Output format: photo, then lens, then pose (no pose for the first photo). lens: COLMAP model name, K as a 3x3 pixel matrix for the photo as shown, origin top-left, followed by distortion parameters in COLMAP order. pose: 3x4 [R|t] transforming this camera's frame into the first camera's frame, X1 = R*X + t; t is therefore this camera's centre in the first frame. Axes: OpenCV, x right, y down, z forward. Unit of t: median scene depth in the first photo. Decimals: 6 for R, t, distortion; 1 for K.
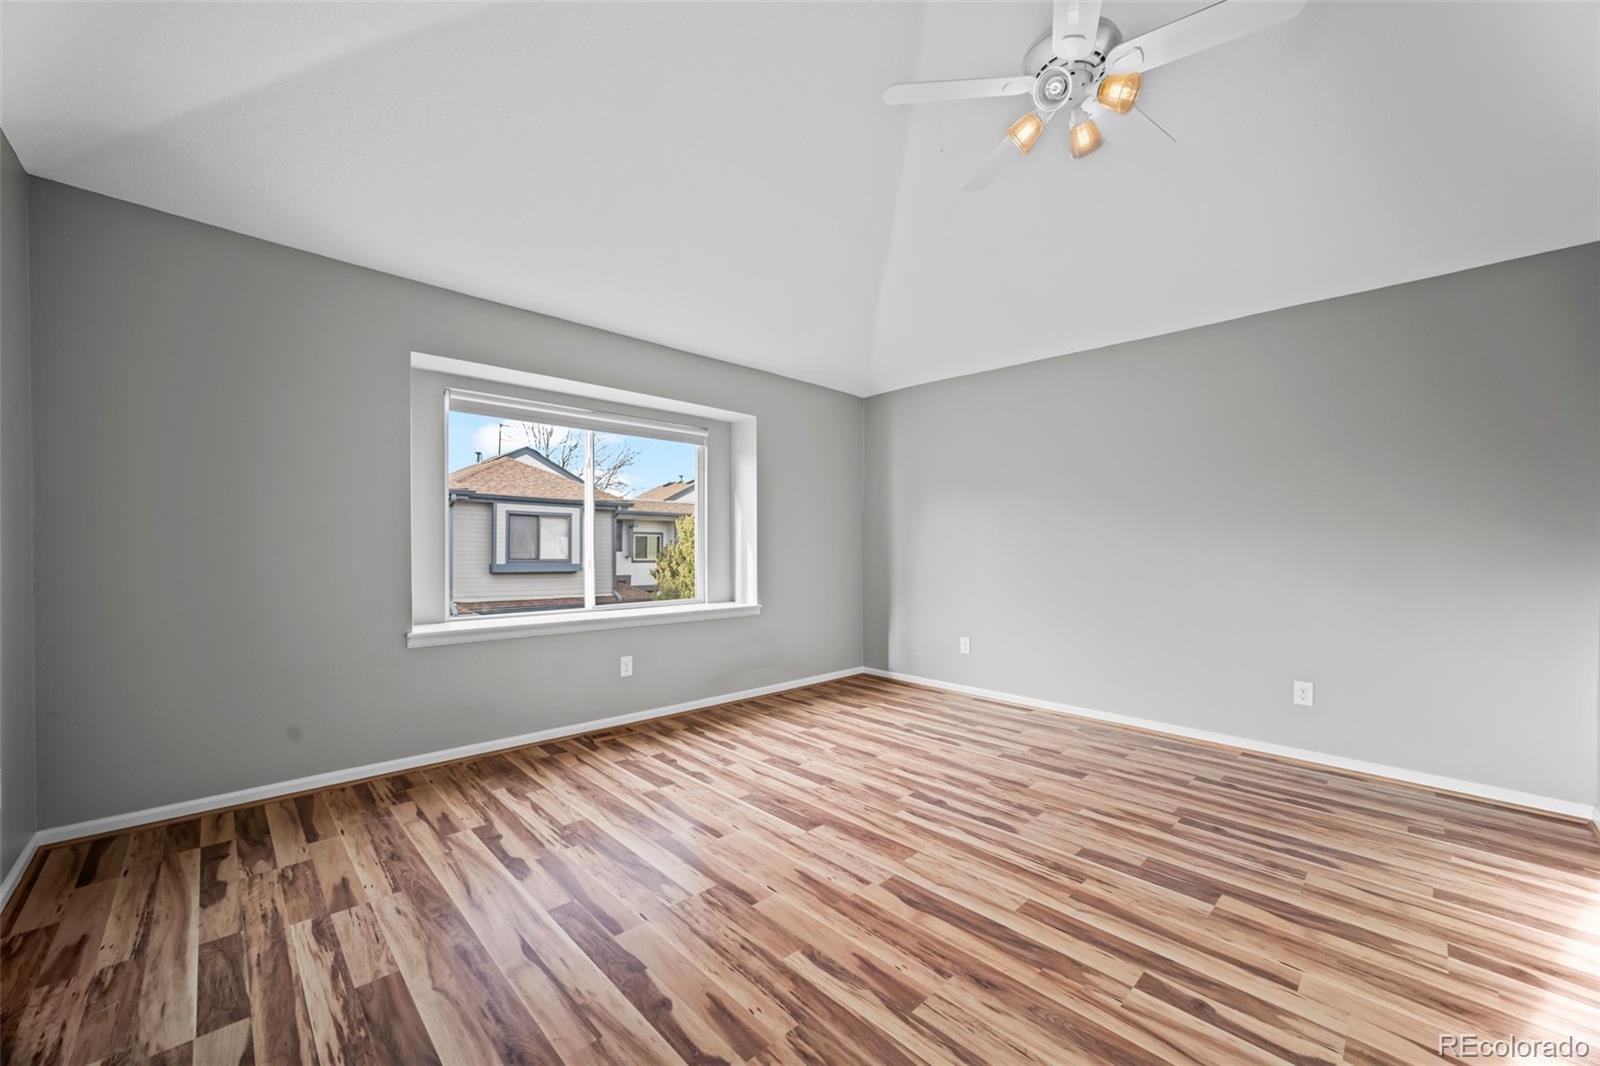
lens RADIAL K [[622.9, 0, 800.5], [0, 622.9, 523.0], [0, 0, 1]] dist [-0.019765, 0.007386]
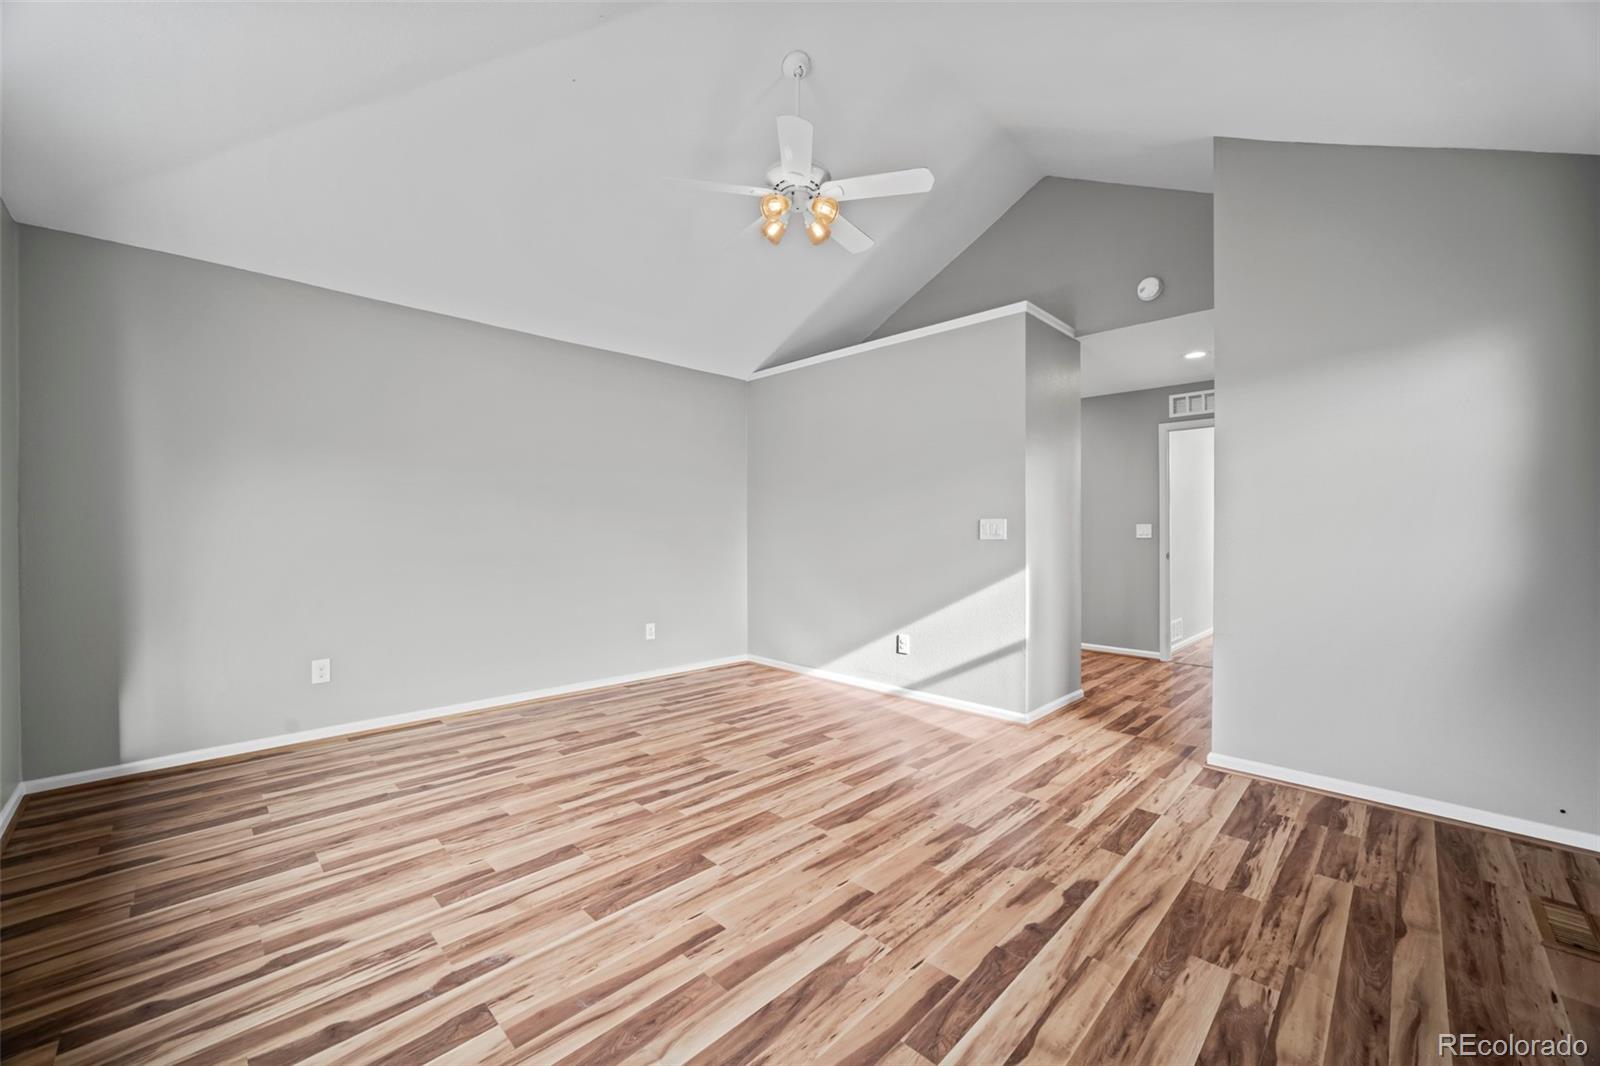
lens RADIAL K [[622.9, 0, 799.0], [0, 622.9, 519.9], [0, 0, 1]] dist [-0.019765, 0.007386]
pose [[-0.019601, 0.009807, 0.999760, -0.786715], [-0.037834, 0.999228, -0.010544, 0.022510], [-0.999092, -0.038031, -0.019215, 0.848016]]
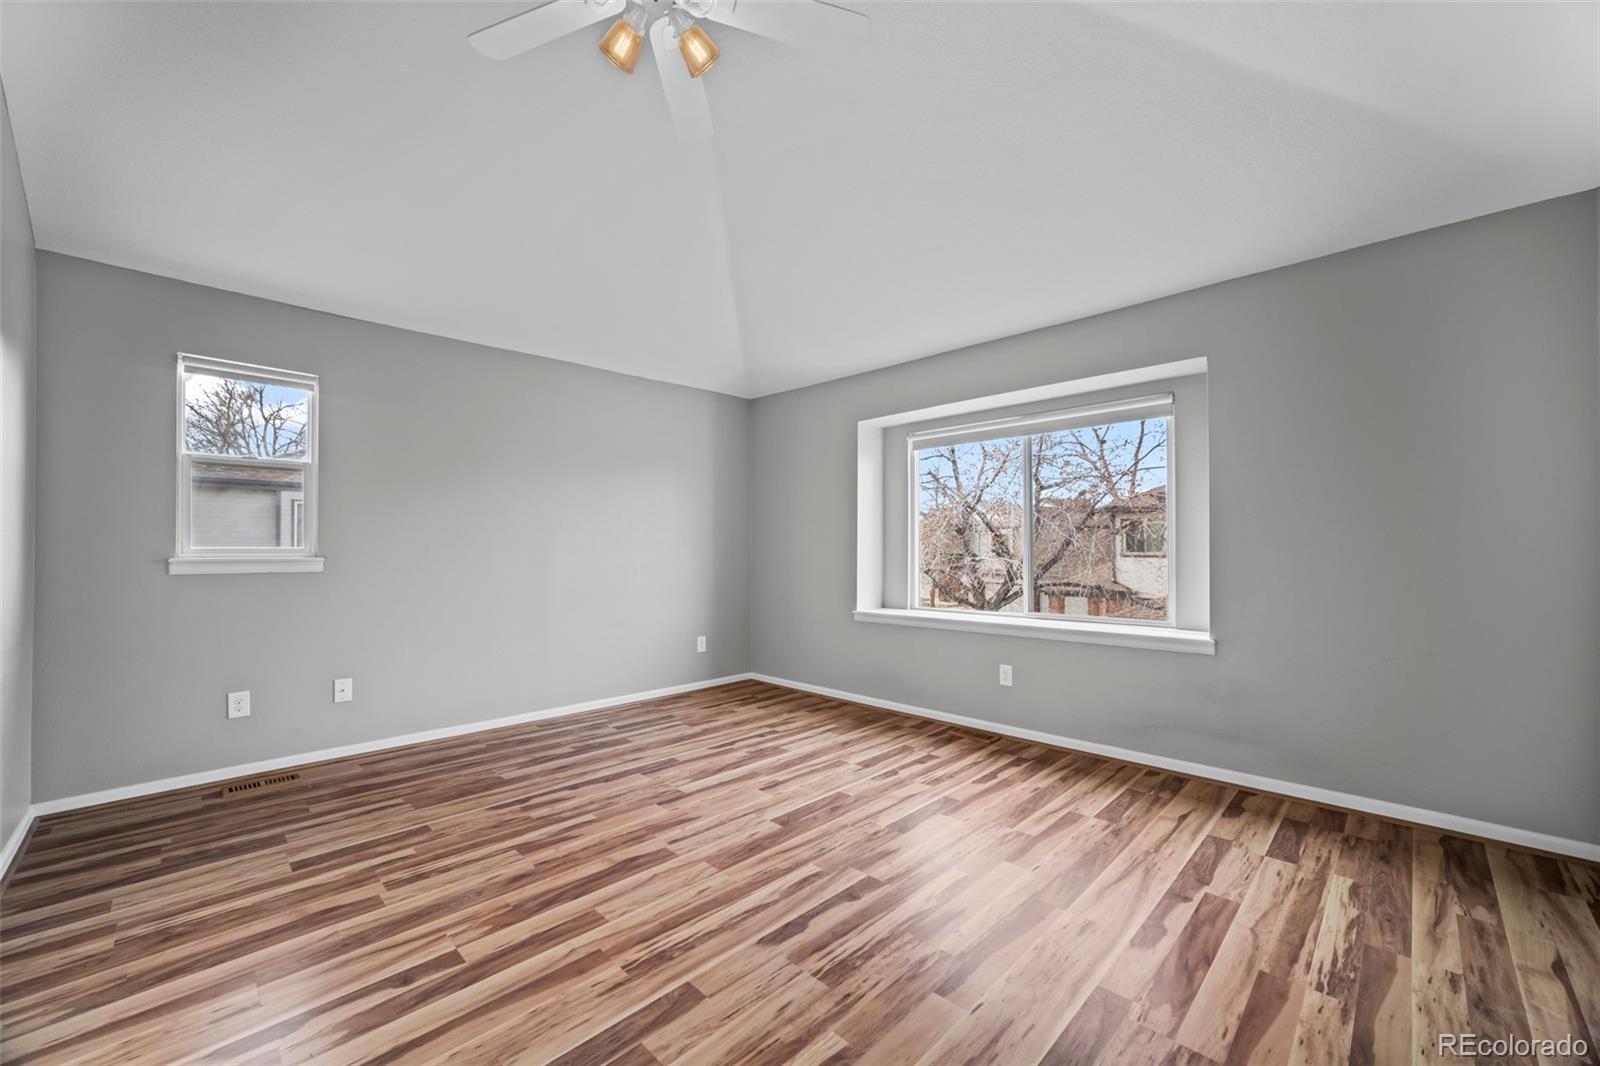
lens RADIAL K [[622.9, 0, 798.5], [0, 622.9, 534.2], [0, 0, 1]] dist [-0.019765, 0.007386]
pose [[0.015656, -0.034396, -0.999286, 1.003127], [0.039577, 0.998646, -0.033754, 0.042751], [0.999094, -0.039020, 0.016996, 0.968229]]
